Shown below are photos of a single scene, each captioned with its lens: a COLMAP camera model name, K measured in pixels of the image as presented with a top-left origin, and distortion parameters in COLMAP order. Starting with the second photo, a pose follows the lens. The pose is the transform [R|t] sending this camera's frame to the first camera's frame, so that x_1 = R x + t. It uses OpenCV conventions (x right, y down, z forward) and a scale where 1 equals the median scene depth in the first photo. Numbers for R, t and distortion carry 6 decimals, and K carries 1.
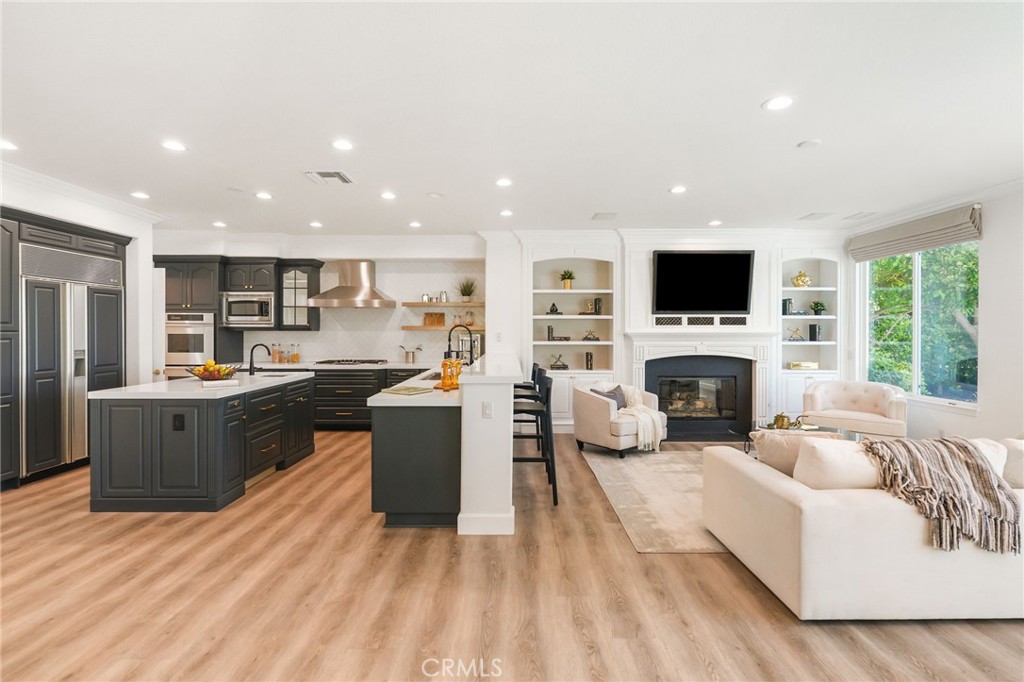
lens RADIAL K [[481.0, 0, 509.1], [0, 481.0, 335.7], [0, 0, 1]] dist [0.000783, 0.001455]
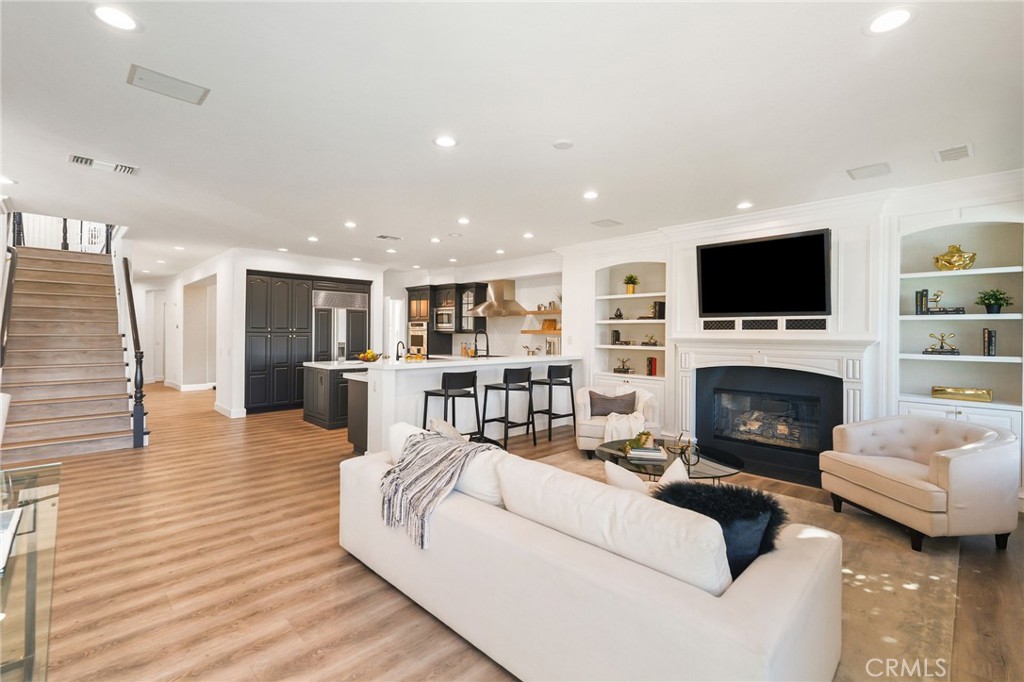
lens RADIAL K [[460.3, 0, 505.4], [0, 460.3, 334.5], [0, 0, 1]] dist [0.000266, 0.001363]
pose [[0.689351, 0.008057, -0.724383, 0.658807], [-0.014472, 0.999892, -0.002651, -0.005474], [0.724283, 0.012311, 0.689393, 0.149631]]
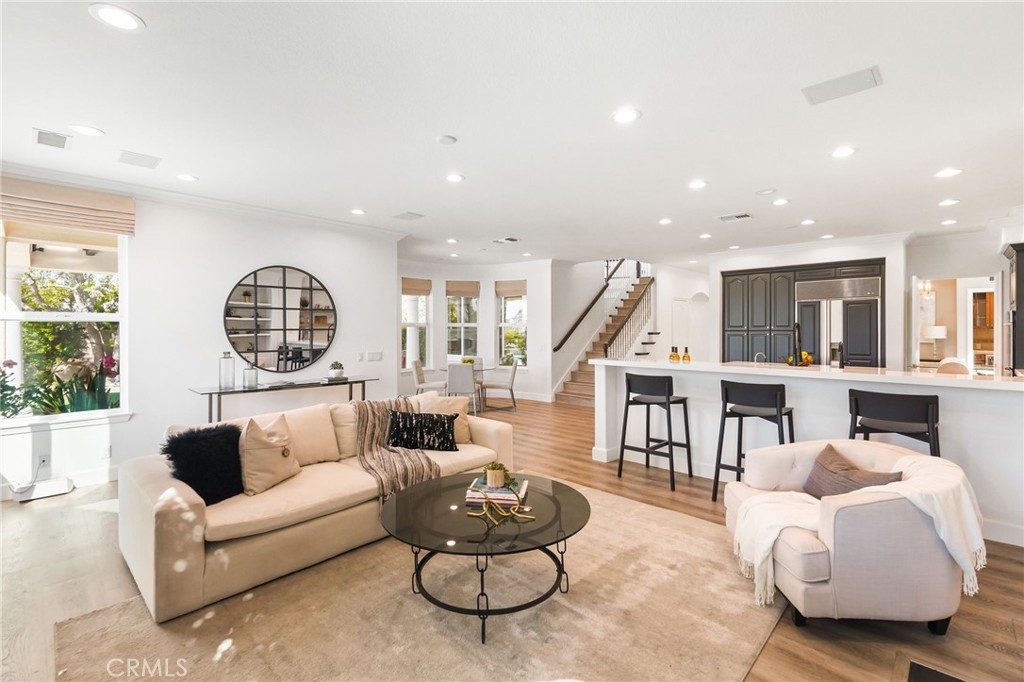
lens RADIAL K [[460.3, 0, 513.3], [0, 460.3, 335.2], [0, 0, 1]] dist [0.000266, 0.001363]
pose [[-0.688667, 0.007195, -0.725042, 0.647428], [-0.004924, 0.999881, 0.014600, -0.008674], [0.725061, 0.013625, -0.688550, 0.932167]]
